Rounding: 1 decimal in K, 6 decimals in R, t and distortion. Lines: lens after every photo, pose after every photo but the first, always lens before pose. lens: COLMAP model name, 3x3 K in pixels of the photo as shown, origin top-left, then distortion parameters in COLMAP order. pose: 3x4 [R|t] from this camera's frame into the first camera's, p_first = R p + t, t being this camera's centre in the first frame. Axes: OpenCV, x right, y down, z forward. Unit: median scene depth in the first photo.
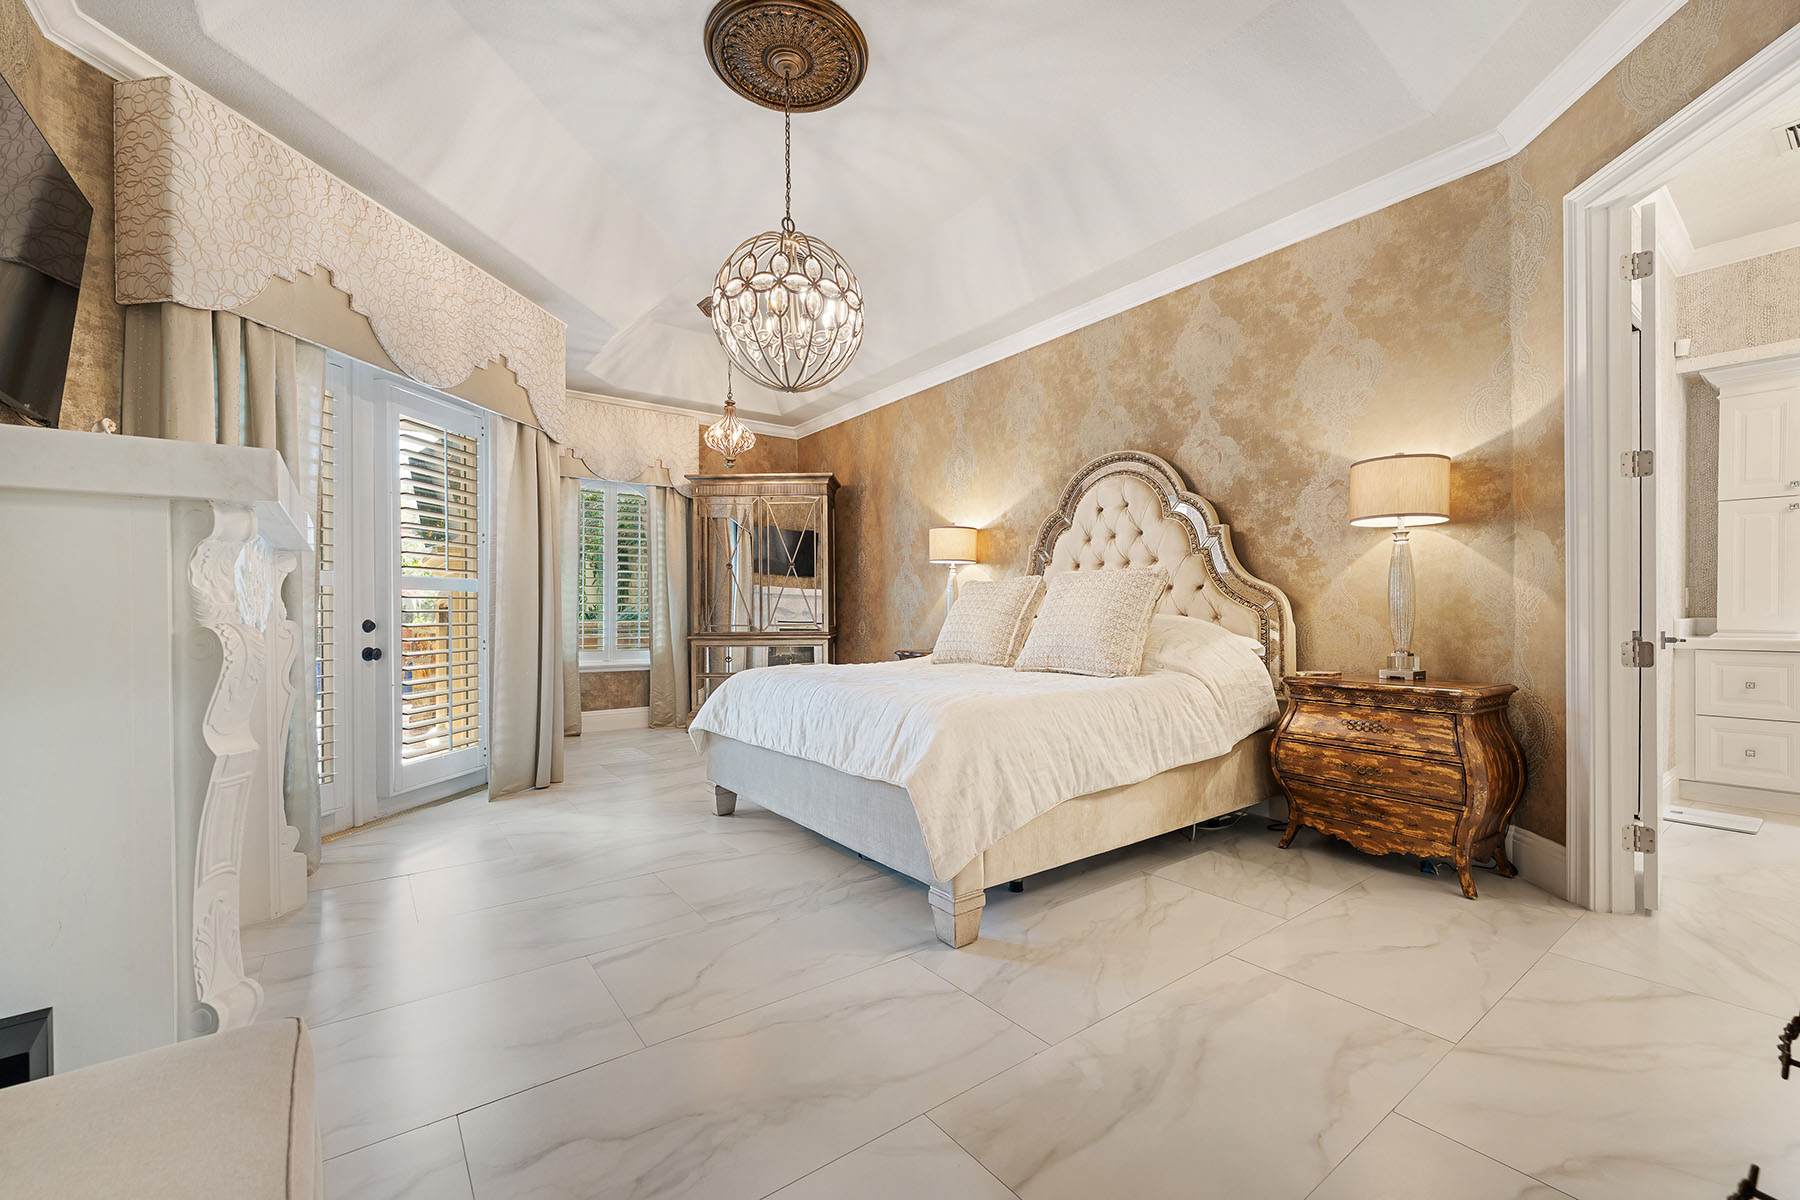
lens RADIAL K [[729.7, 0, 905.5], [0, 729.7, 604.0], [0, 0, 1]] dist [-0.000378, -0.000378]
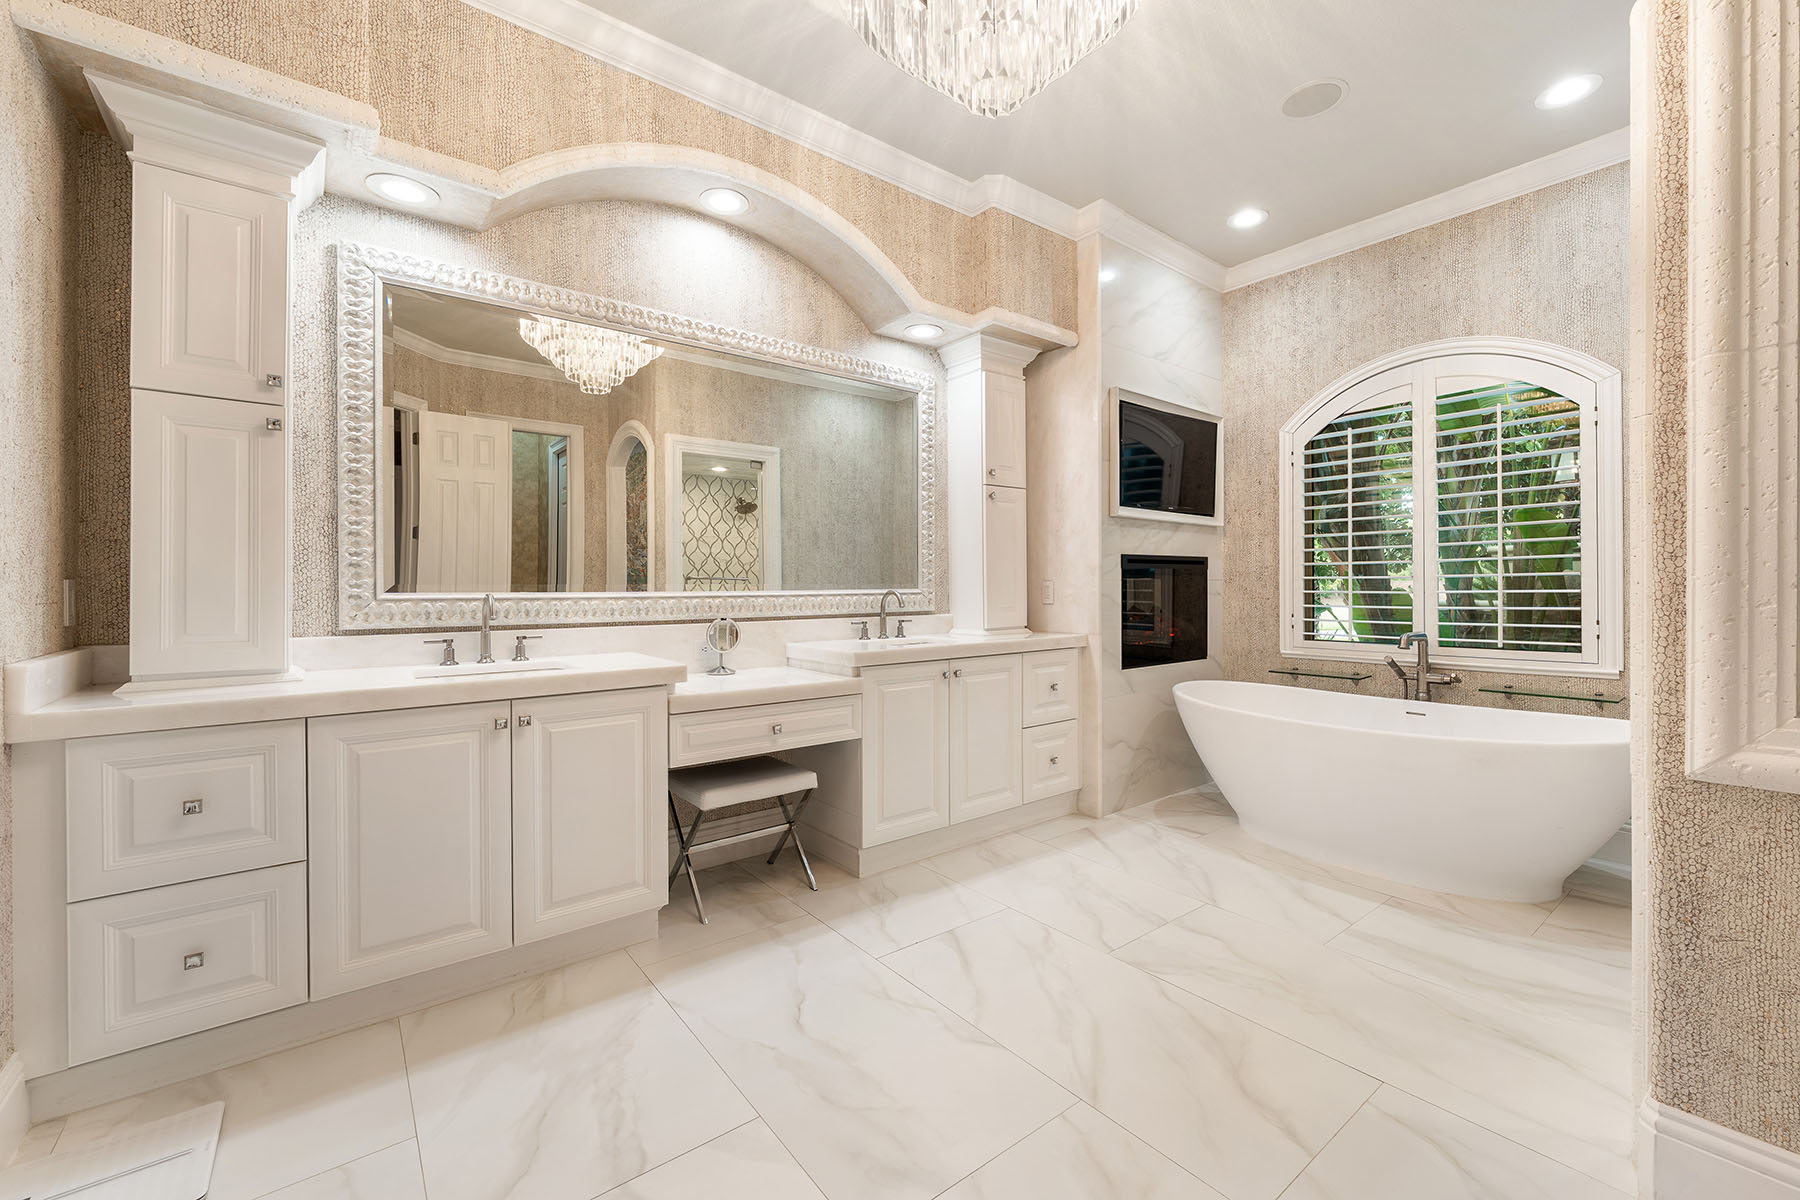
lens RADIAL K [[729.7, 0, 902.0], [0, 729.7, 595.4], [0, 0, 1]] dist [-0.000378, -0.000378]
pose [[-0.024277, -0.000721, 0.999705, 0.690037], [0.004545, 0.999989, 0.000831, -0.013562], [-0.999695, 0.004564, -0.024273, 0.566100]]
